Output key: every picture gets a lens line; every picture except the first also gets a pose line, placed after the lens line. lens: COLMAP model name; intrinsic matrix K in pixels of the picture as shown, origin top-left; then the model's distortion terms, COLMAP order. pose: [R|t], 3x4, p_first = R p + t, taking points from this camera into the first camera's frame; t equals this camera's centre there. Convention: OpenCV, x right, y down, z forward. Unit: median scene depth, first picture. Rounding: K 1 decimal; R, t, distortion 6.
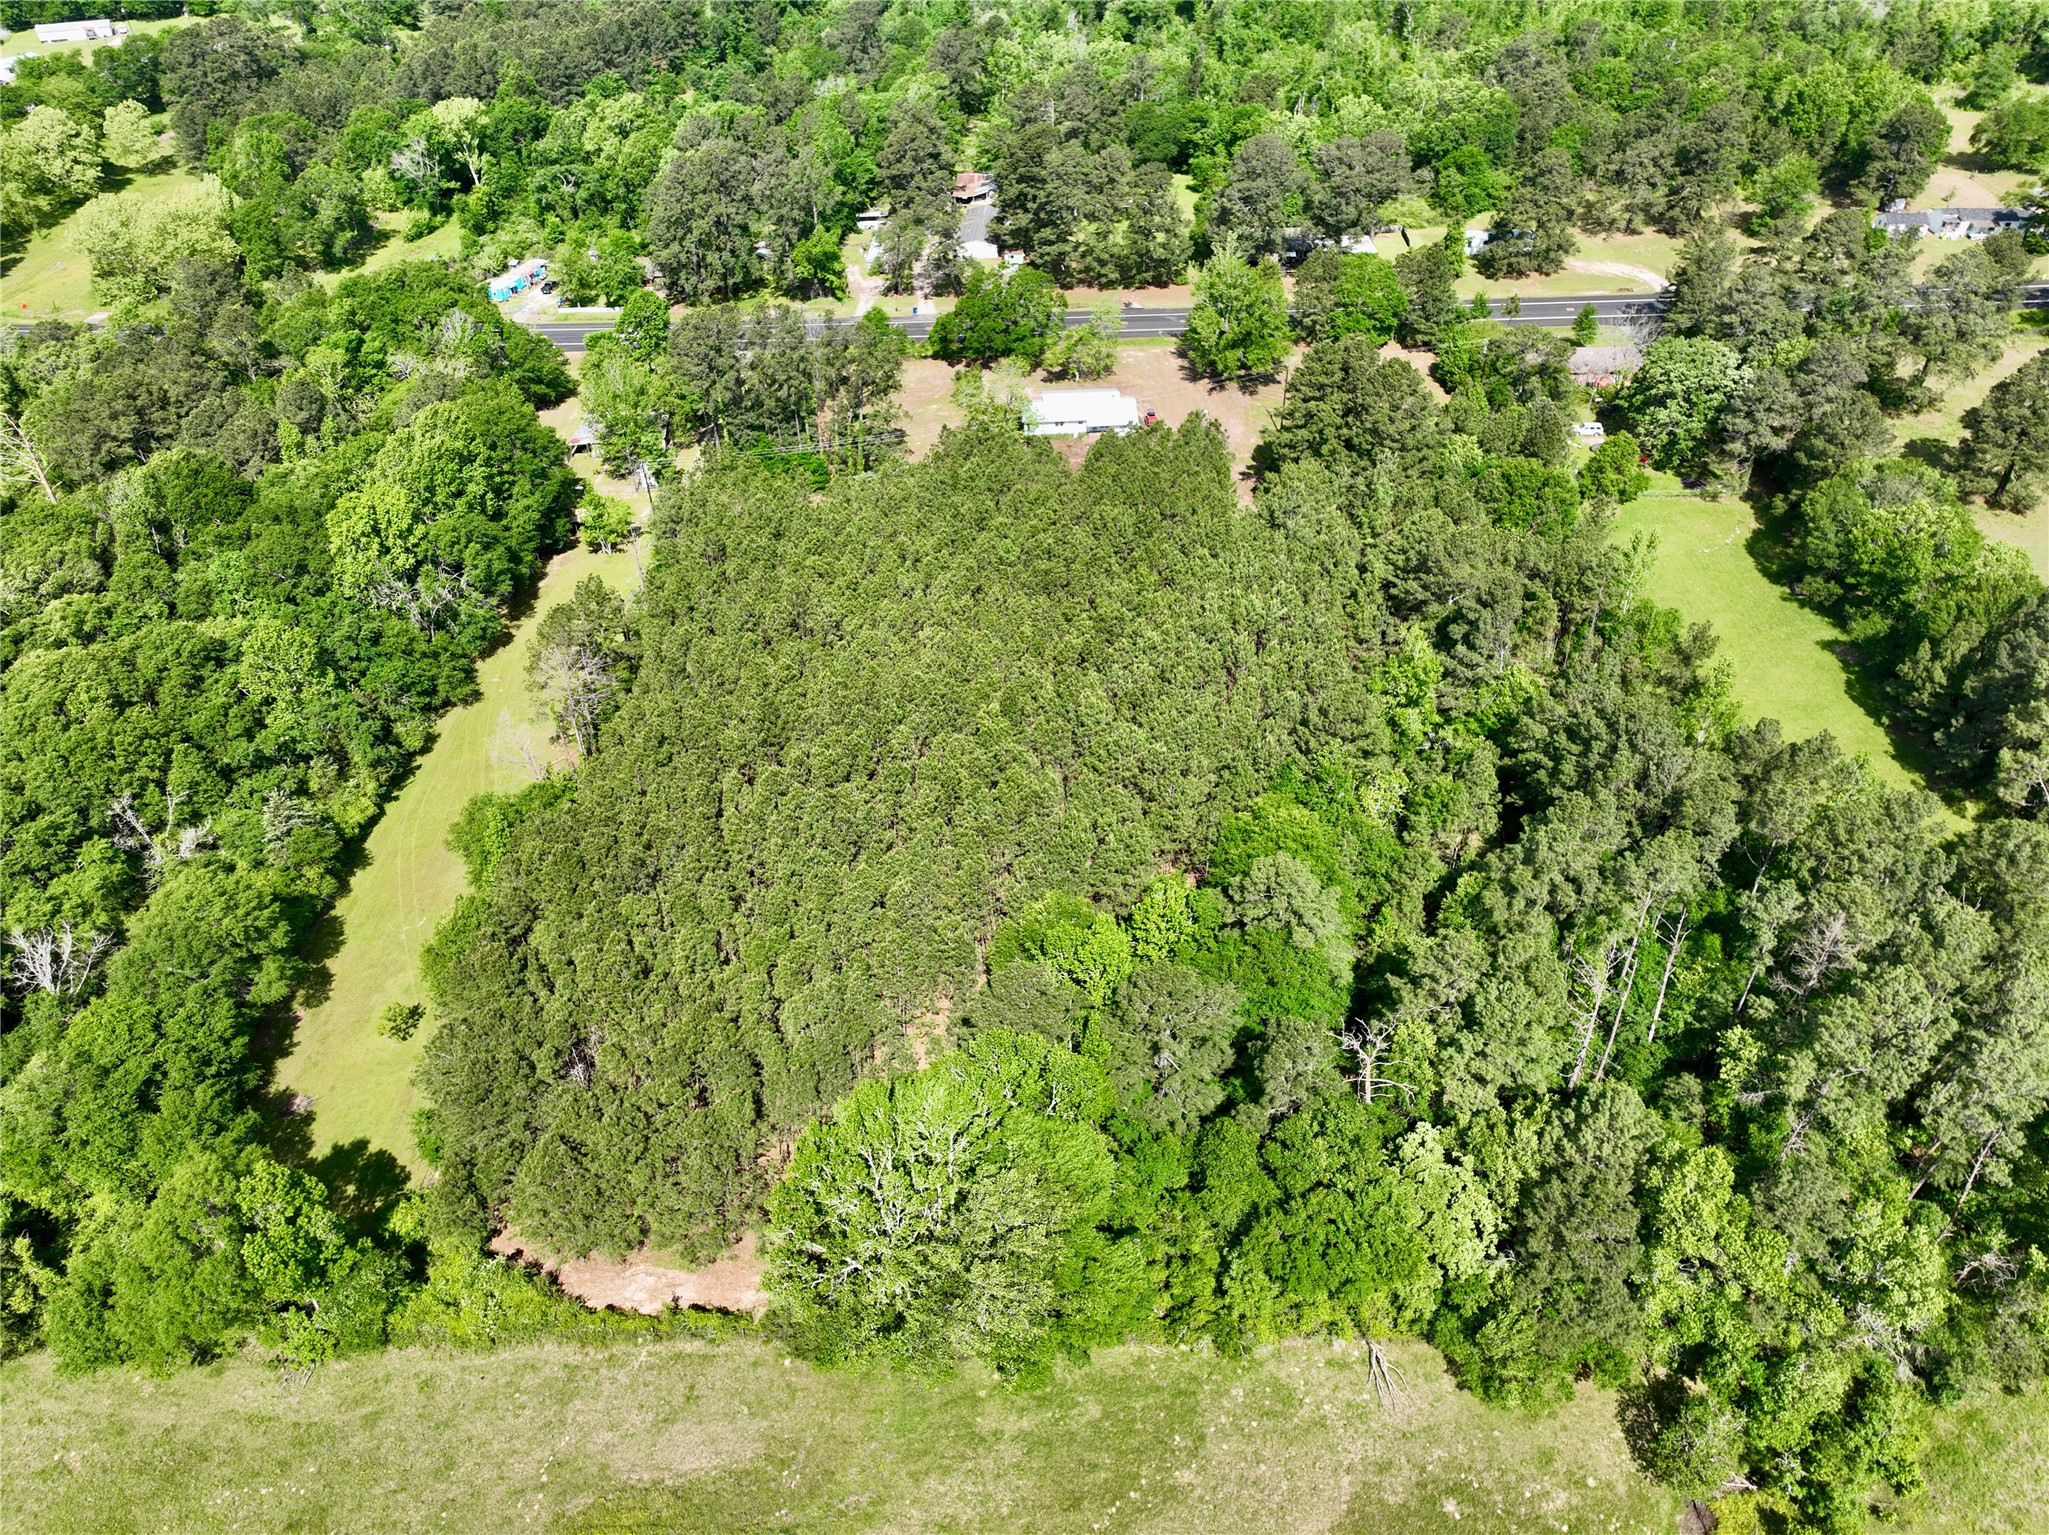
lens RADIAL K [[1443.3, 0, 1023.4], [0, 1443.3, 768.0], [0, 0, 1]] dist [-0.004637, 0.023941]
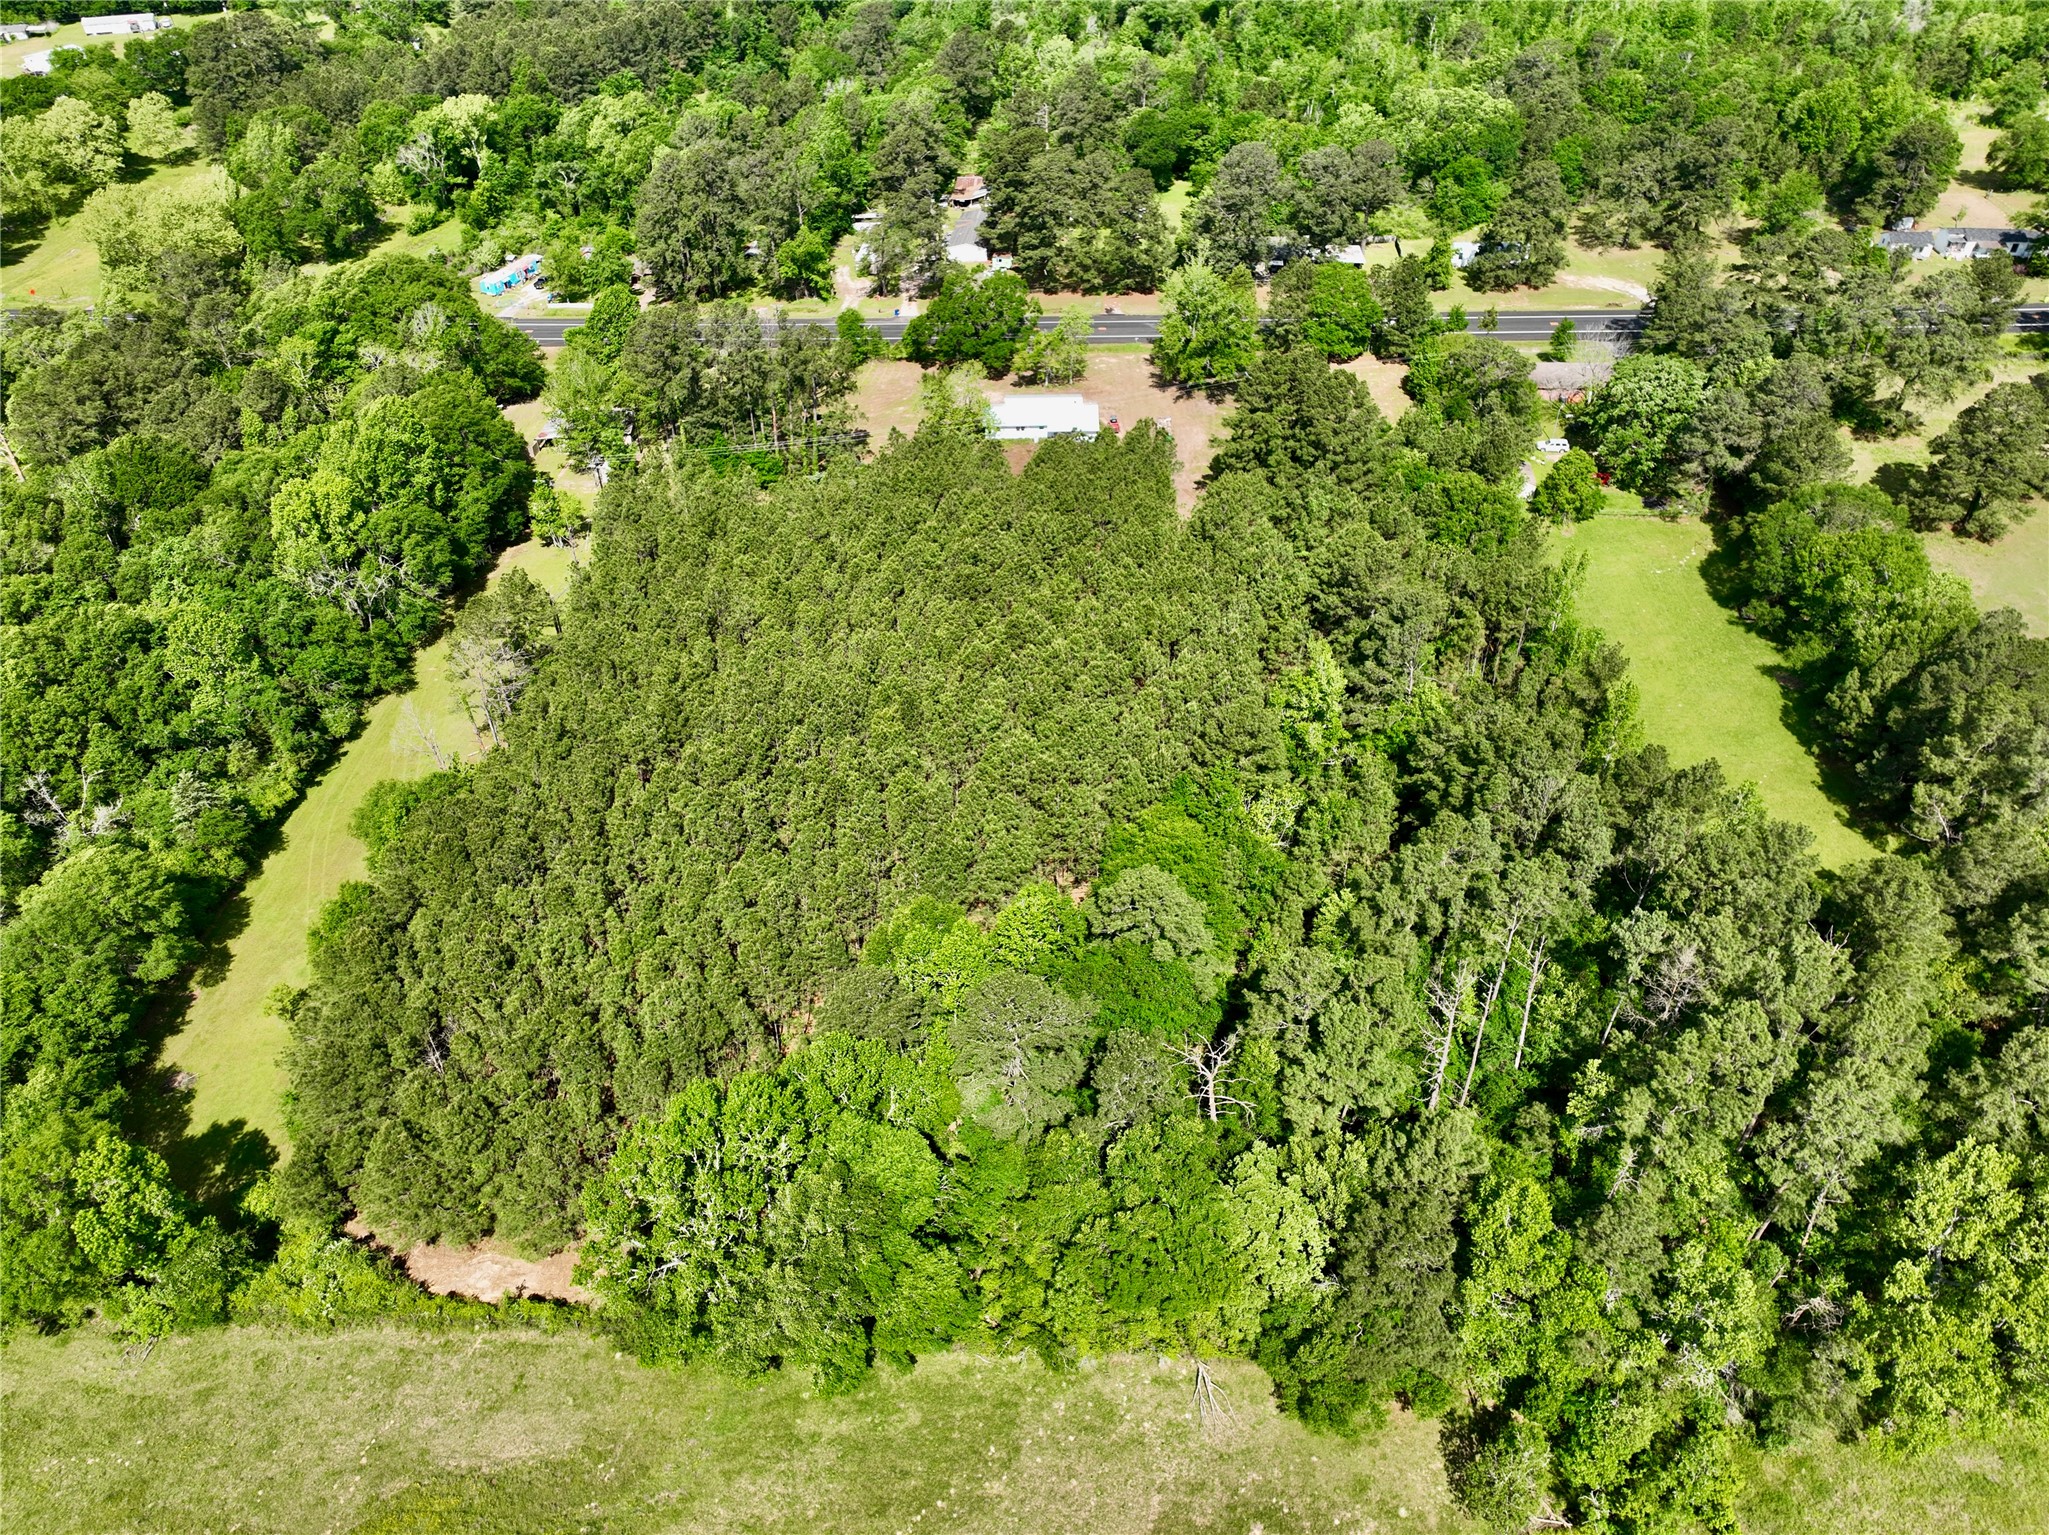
lens RADIAL K [[1443.3, 0, 1023.4], [0, 1443.3, 768.0], [0, 0, 1]] dist [-0.004637, 0.023941]
pose [[0.998948, 0.029770, -0.034872, 0.080804], [-0.029829, 0.999554, -0.001173, -0.002787], [0.034821, 0.002212, 0.999391, 0.002066]]
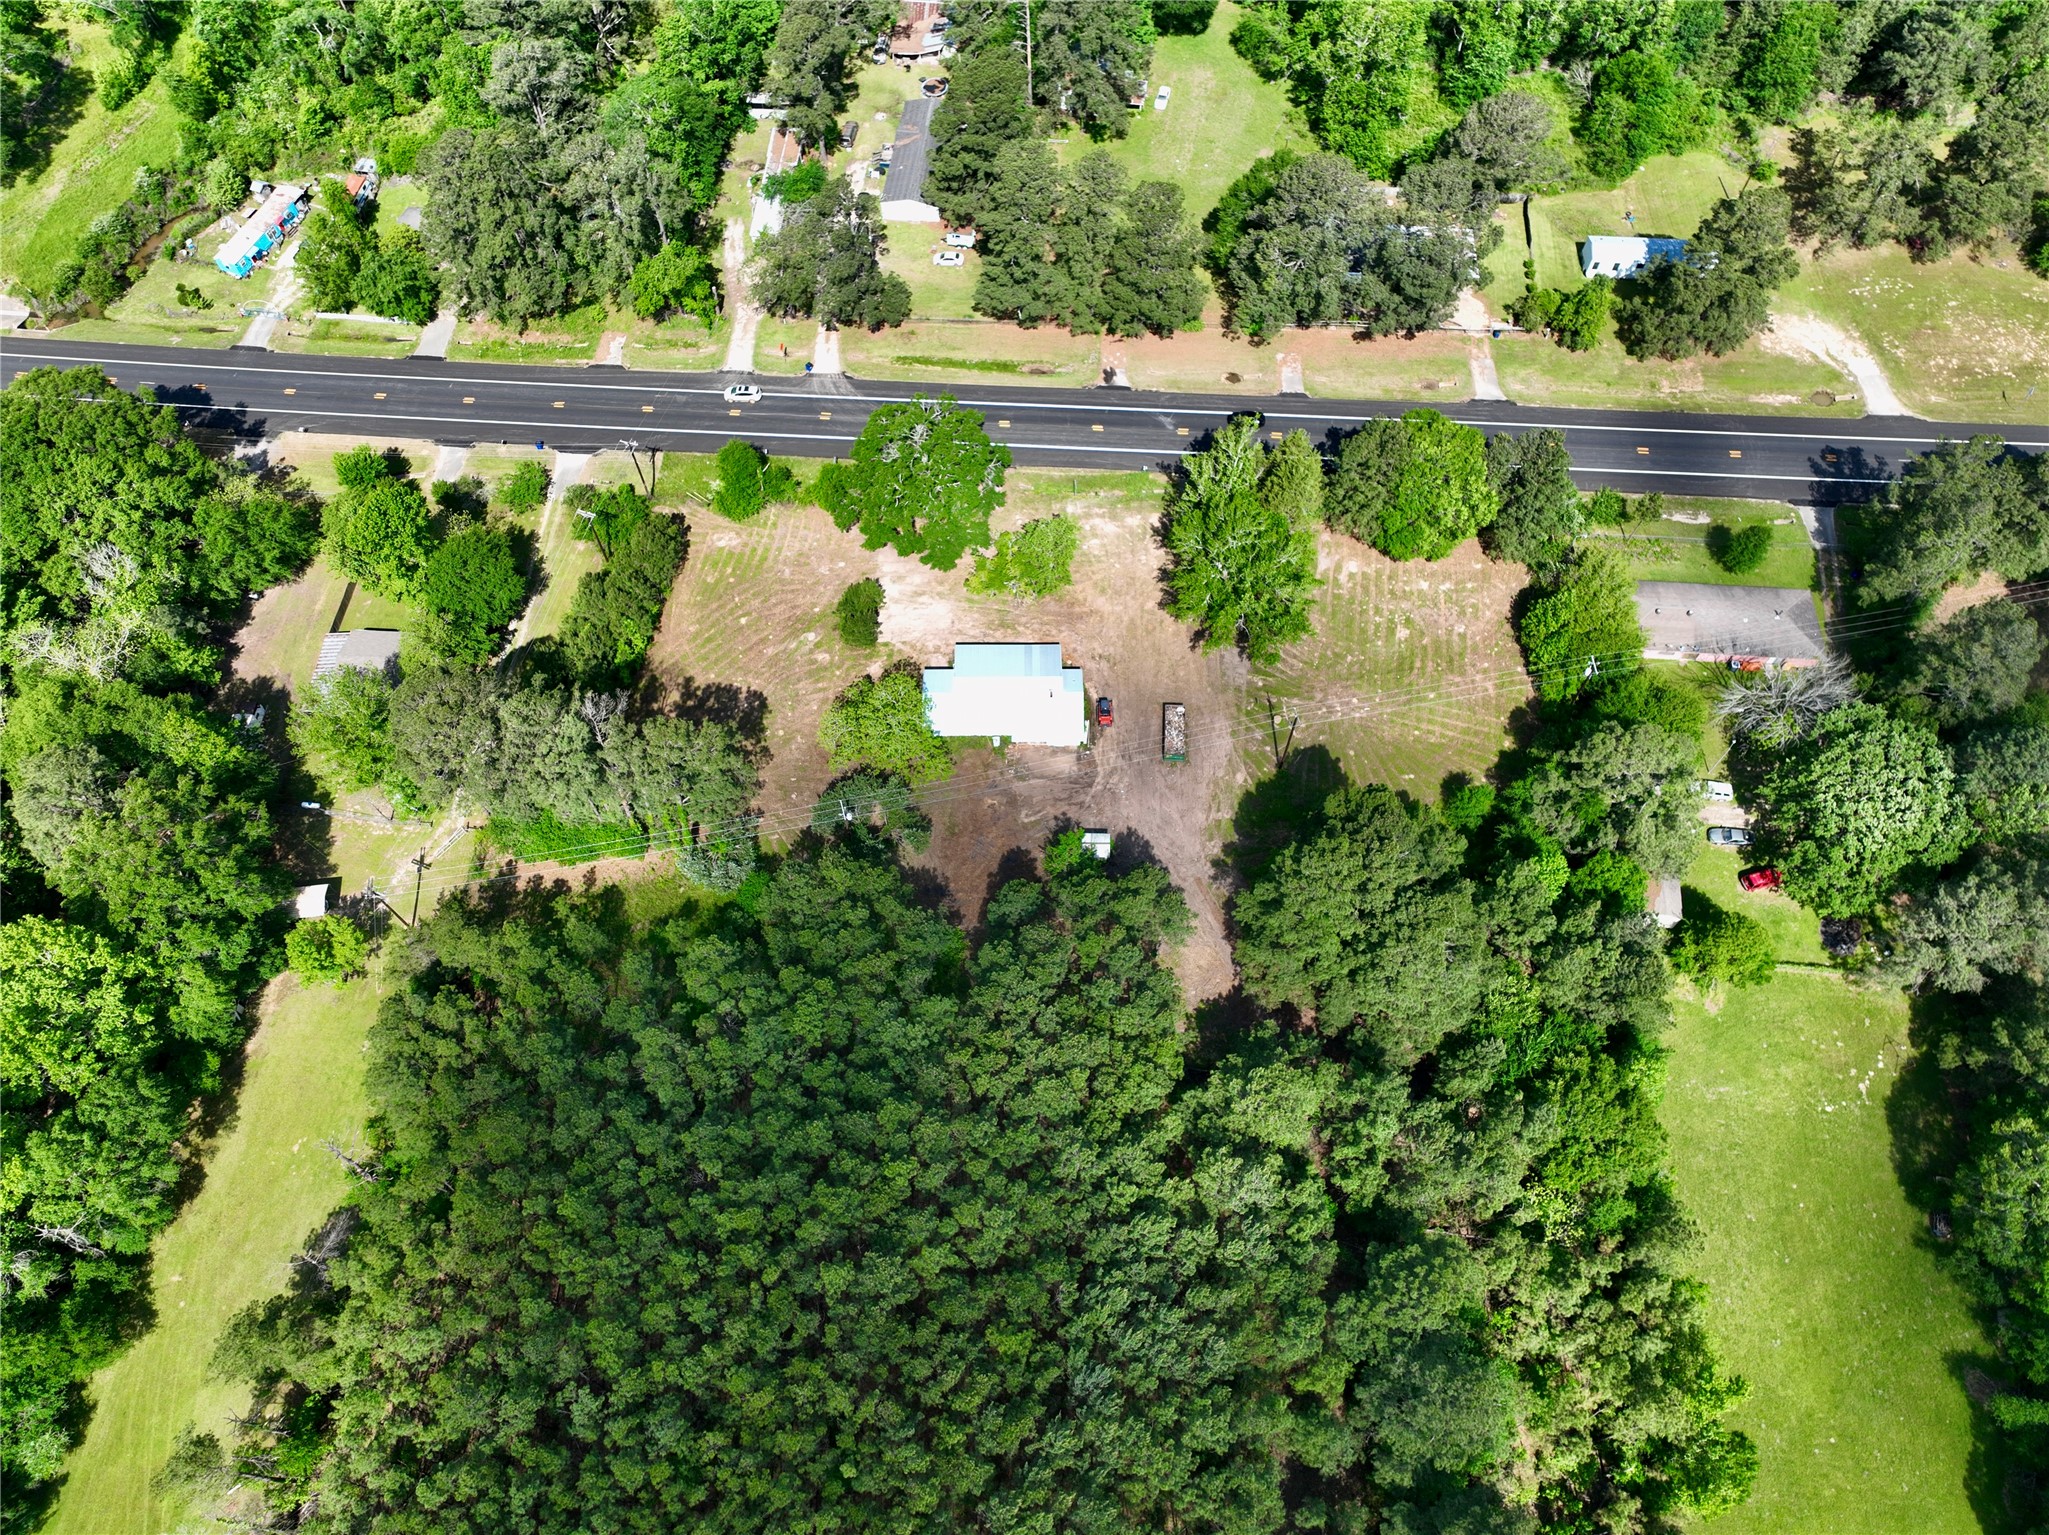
lens RADIAL K [[1420.0, 0, 1017.8], [0, 1420.0, 766.6], [0, 0, 1]] dist [0.001806, 0.011260]
pose [[0.998458, 0.054235, -0.011867, 0.065388], [-0.045465, 0.921438, 0.385856, -0.578741], [0.031861, -0.384721, 0.922483, 0.400047]]
